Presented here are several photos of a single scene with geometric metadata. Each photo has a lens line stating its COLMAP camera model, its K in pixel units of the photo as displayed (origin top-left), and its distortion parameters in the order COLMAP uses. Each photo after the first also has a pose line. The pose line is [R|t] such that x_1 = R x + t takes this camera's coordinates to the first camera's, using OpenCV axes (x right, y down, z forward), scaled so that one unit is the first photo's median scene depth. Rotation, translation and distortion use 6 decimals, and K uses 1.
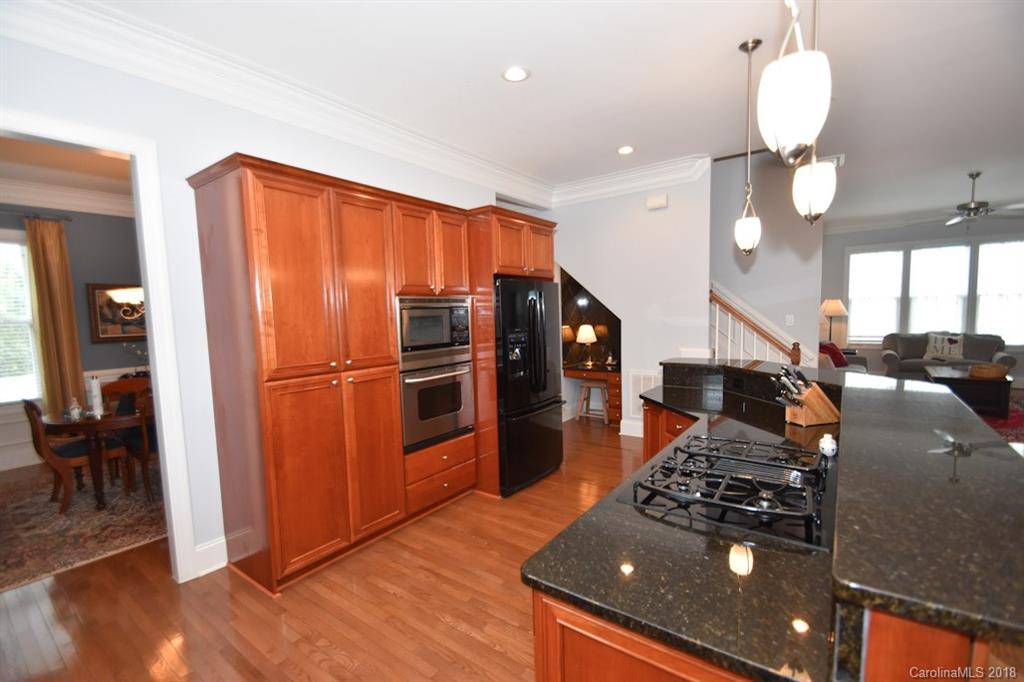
lens RADIAL K [[459.8, 0, 505.8], [0, 459.8, 356.3], [0, 0, 1]] dist [0.001803, -0.010199]
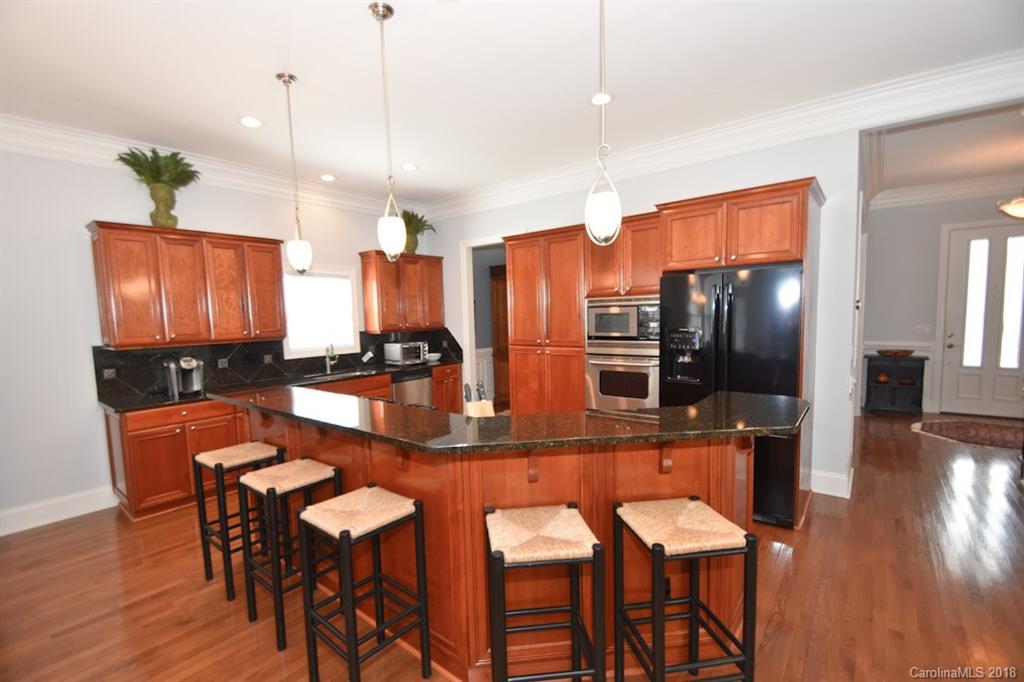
lens RADIAL K [[451.7, 0, 498.4], [0, 451.7, 355.9], [0, 0, 1]] dist [0.018301, -0.016992]
pose [[-0.045404, 0.123768, -0.991272, 0.995955], [-0.062446, 0.990003, 0.126470, -0.100802], [0.997015, 0.067644, -0.037222, 0.698384]]
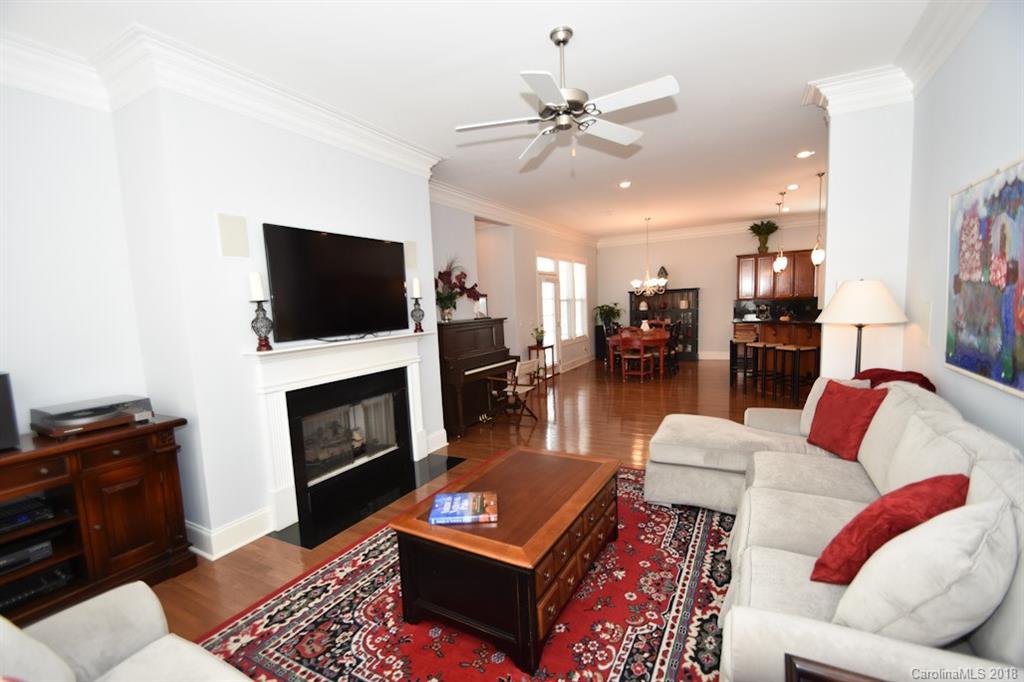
lens RADIAL K [[451.7, 0, 498.4], [0, 451.7, 355.9], [0, 0, 1]] dist [0.018301, -0.016992]
pose [[-0.988396, 0.089202, -0.122952, 1.869523], [0.061986, 0.975808, 0.209657, -0.284526], [0.138680, 0.199602, -0.970014, 2.385667]]
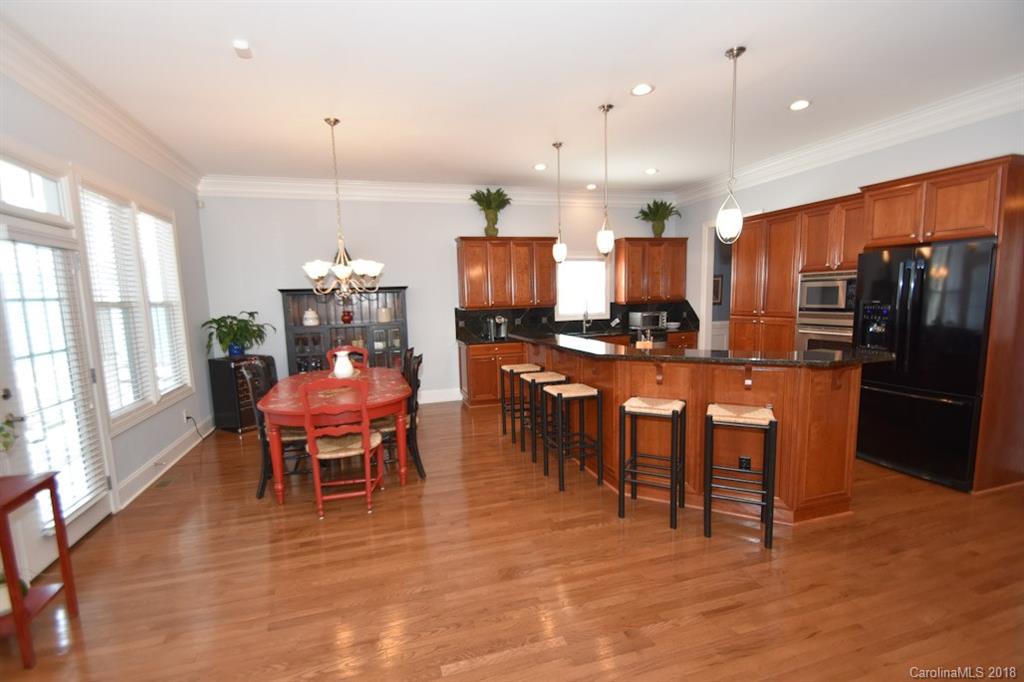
lens RADIAL K [[465.1, 0, 496.6], [0, 465.1, 356.6], [0, 0, 1]] dist [0.009518, -0.000725]
pose [[-0.602277, 0.151176, -0.783842, 1.413560], [-0.025983, 0.977672, 0.208523, -0.138286], [0.797864, 0.145955, -0.584901, 0.997569]]
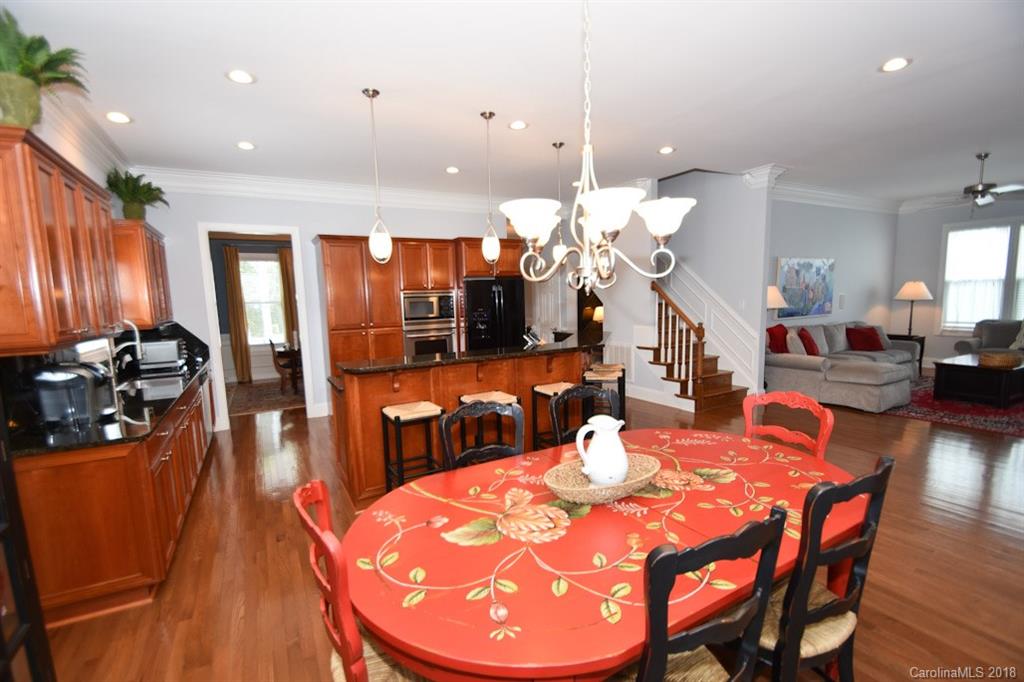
lens RADIAL K [[452.1, 0, 498.1], [0, 452.1, 355.2], [0, 0, 1]] dist [0.017565, -0.018963]
pose [[0.908022, 0.054611, -0.415347, 0.812385], [-0.036208, 0.997987, 0.052062, 0.019717], [0.417354, -0.032234, 0.908172, -0.490106]]
